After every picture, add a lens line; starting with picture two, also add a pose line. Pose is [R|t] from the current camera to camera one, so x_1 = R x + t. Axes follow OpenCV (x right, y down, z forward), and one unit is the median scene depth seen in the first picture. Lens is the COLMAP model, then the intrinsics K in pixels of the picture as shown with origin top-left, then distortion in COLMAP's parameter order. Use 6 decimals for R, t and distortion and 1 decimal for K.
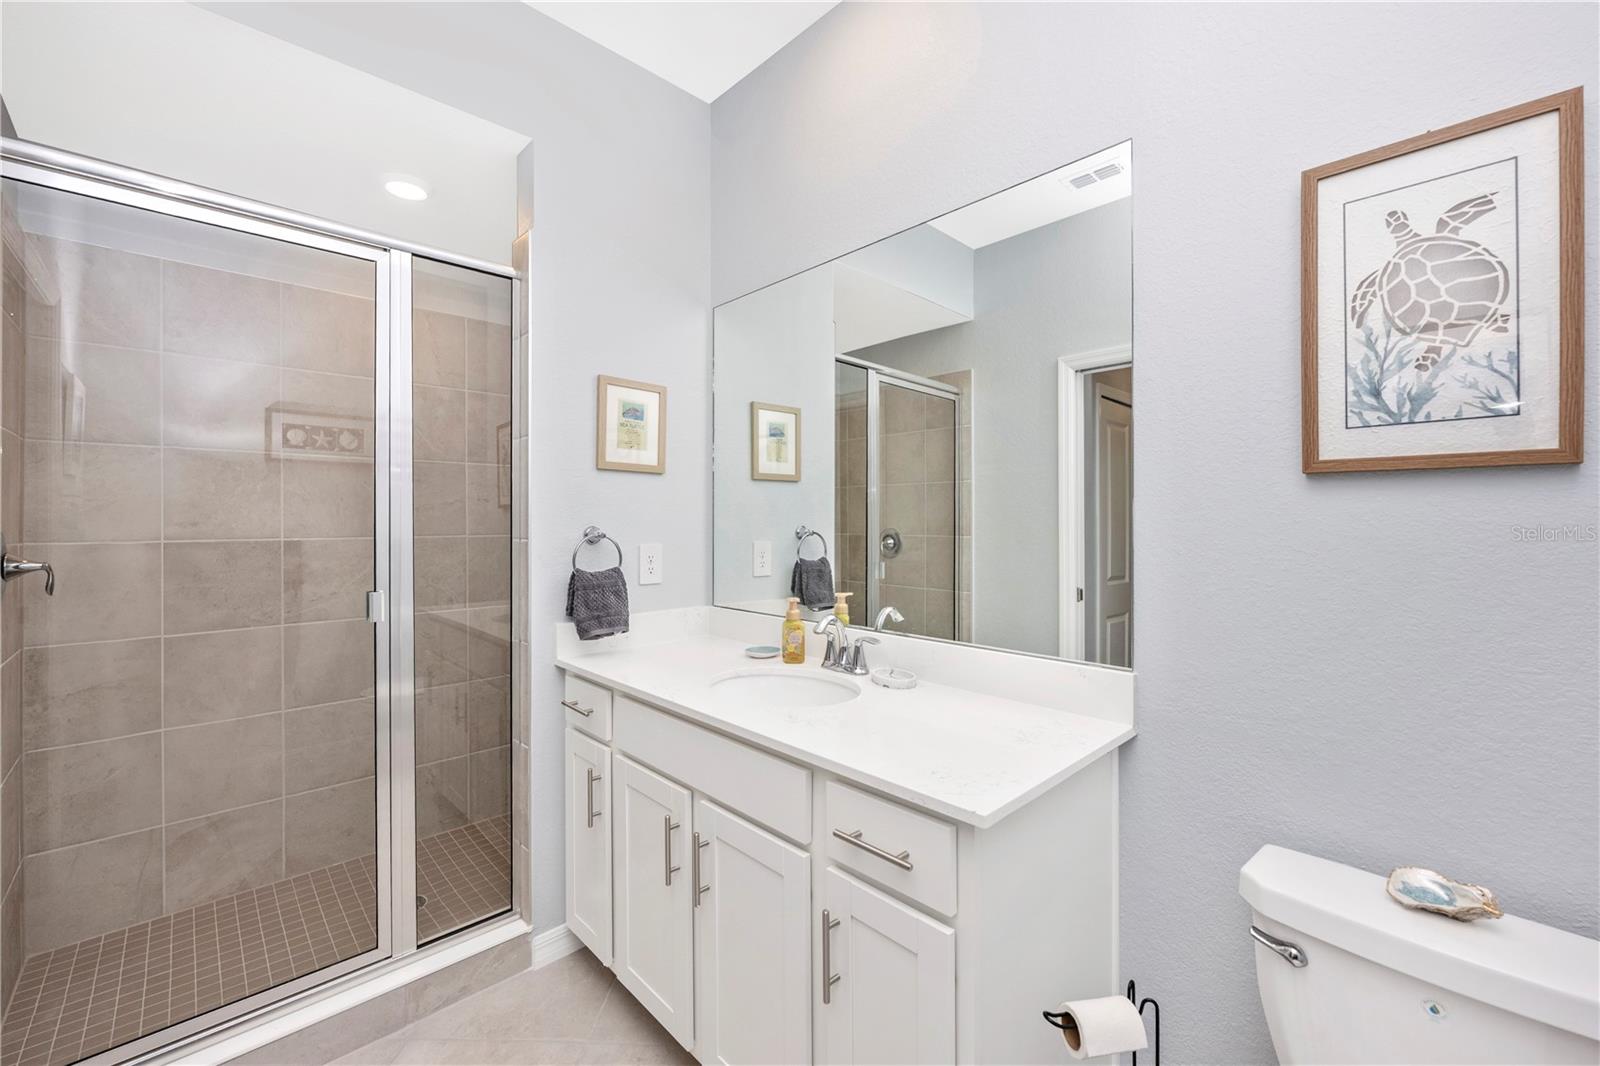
lens RADIAL K [[645.5, 0, 802.8], [0, 645.5, 523.0], [0, 0, 1]] dist [-0.008478, -0.000242]
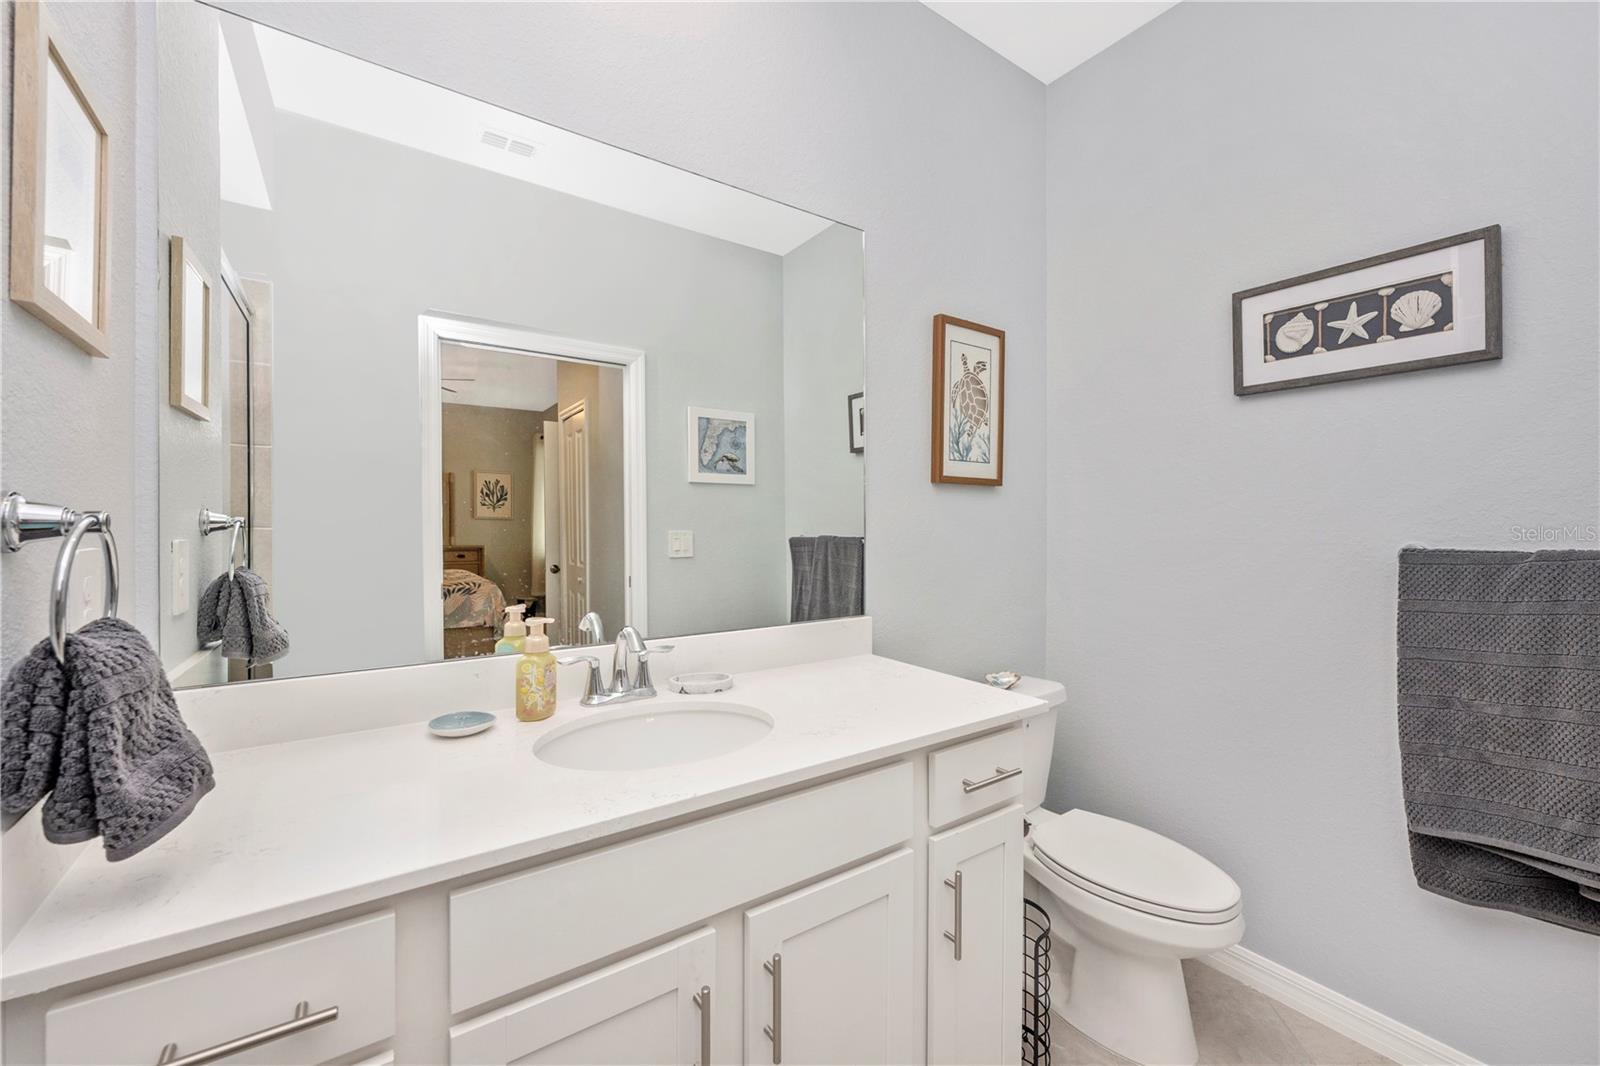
lens RADIAL K [[640.8, 0, 797.4], [0, 640.8, 523.4], [0, 0, 1]] dist [-0.003408, -0.000157]
pose [[0.156312, -0.004328, 0.987698, -1.113574], [-0.002787, 0.999984, 0.004823, 0.031776], [-0.987704, -0.003506, 0.156298, 1.179089]]
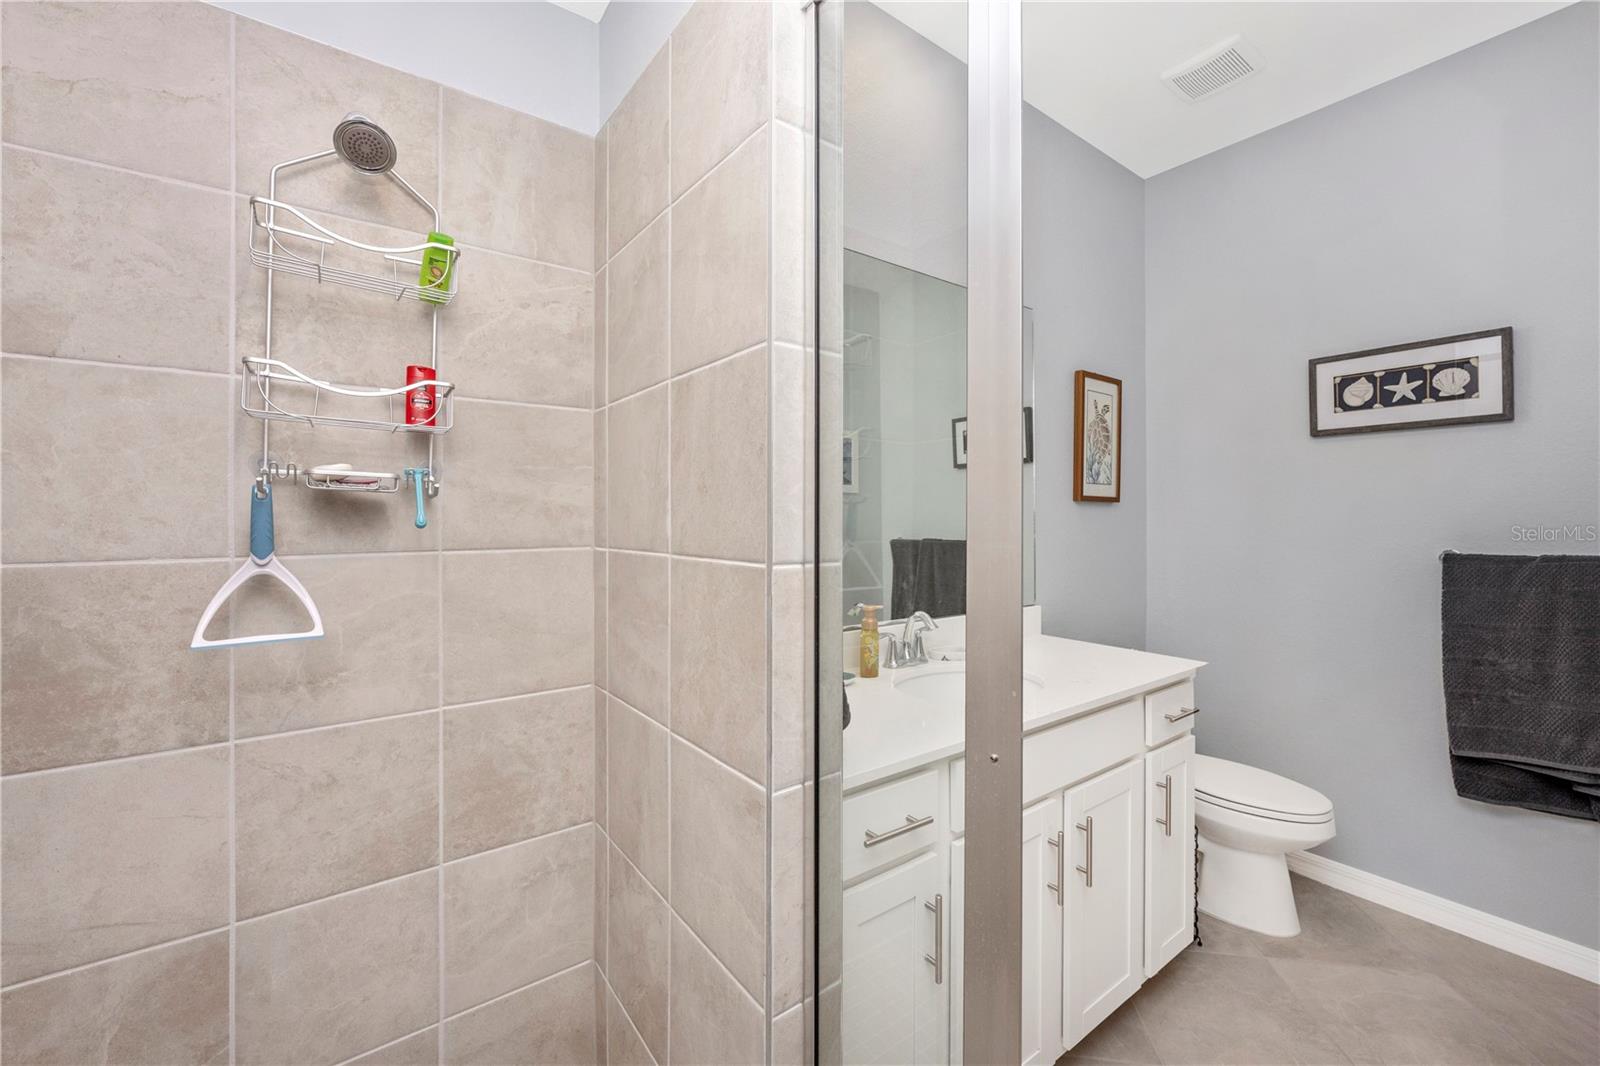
lens RADIAL K [[637.8, 0, 811.1], [0, 637.8, 516.8], [0, 0, 1]] dist [-0.002070, 0.000130]
pose [[0.121915, 0.001159, 0.992540, -1.703913], [-0.001948, 0.999998, -0.000928, -0.017368], [-0.992539, -0.001820, 0.121917, 1.784211]]
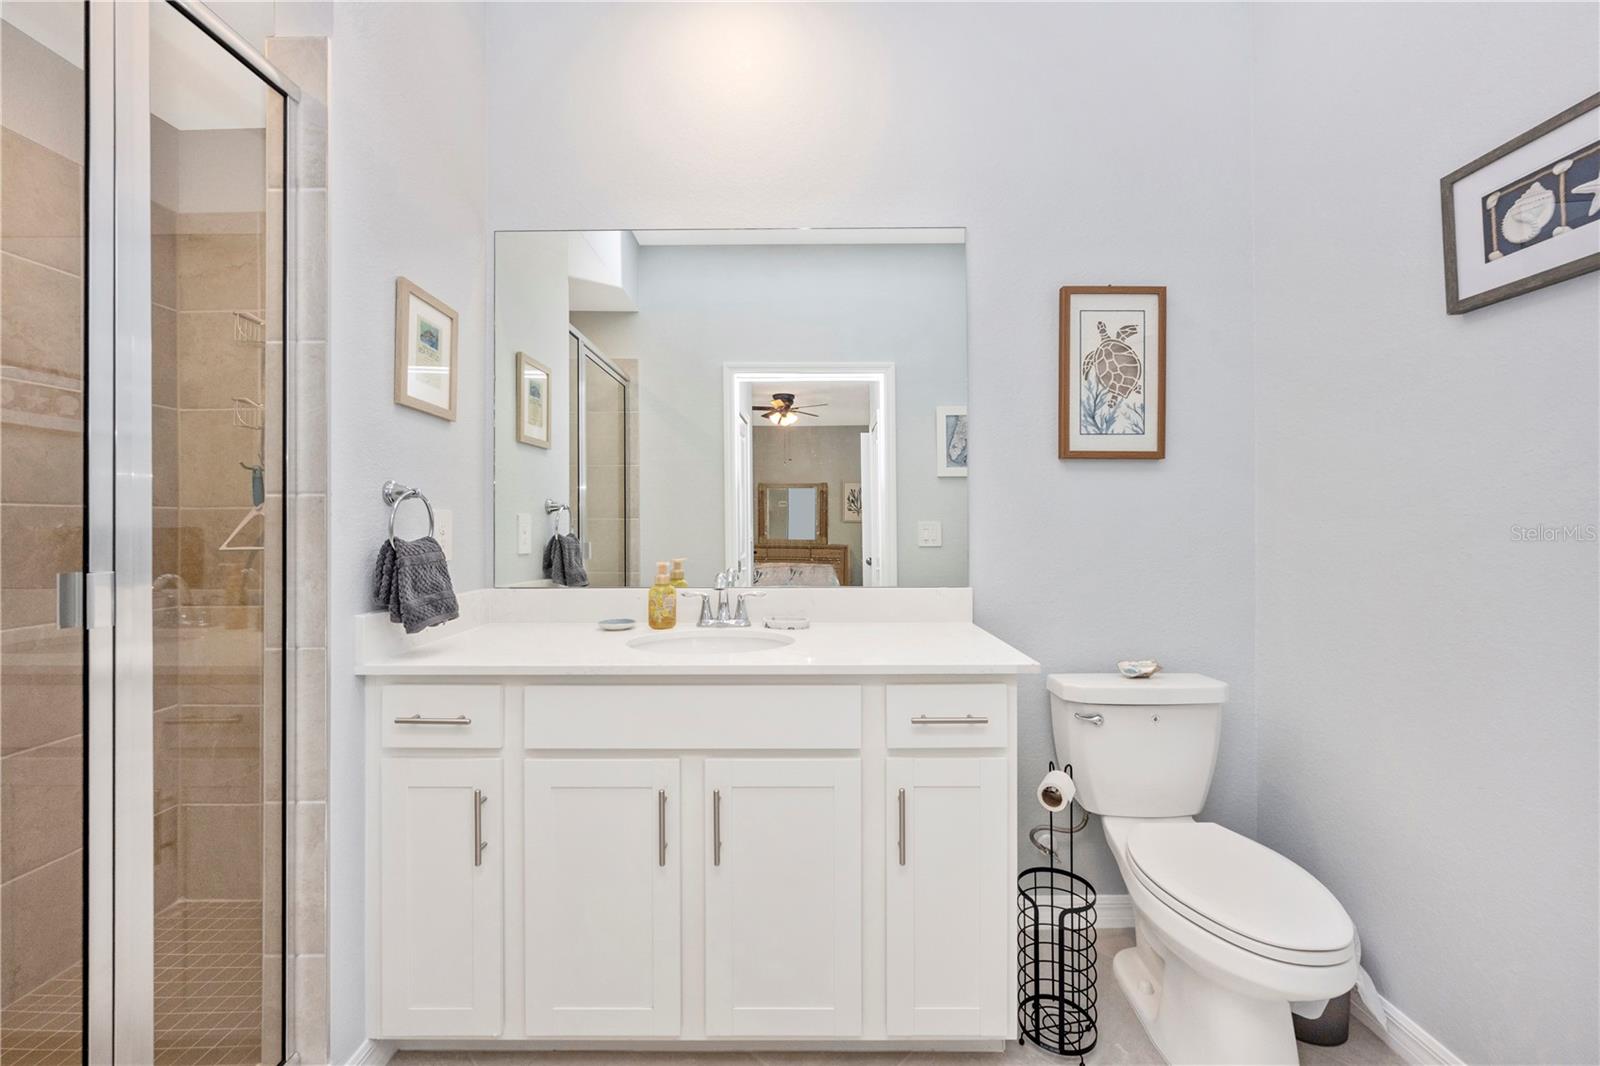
lens RADIAL K [[640.8, 0, 797.4], [0, 640.8, 523.4], [0, 0, 1]] dist [-0.003408, -0.000157]
pose [[0.693170, 0.001842, 0.720772, -1.049350], [0.002697, 0.999983, -0.005149, 0.115631], [-0.720770, 0.005513, 0.693153, 0.329408]]
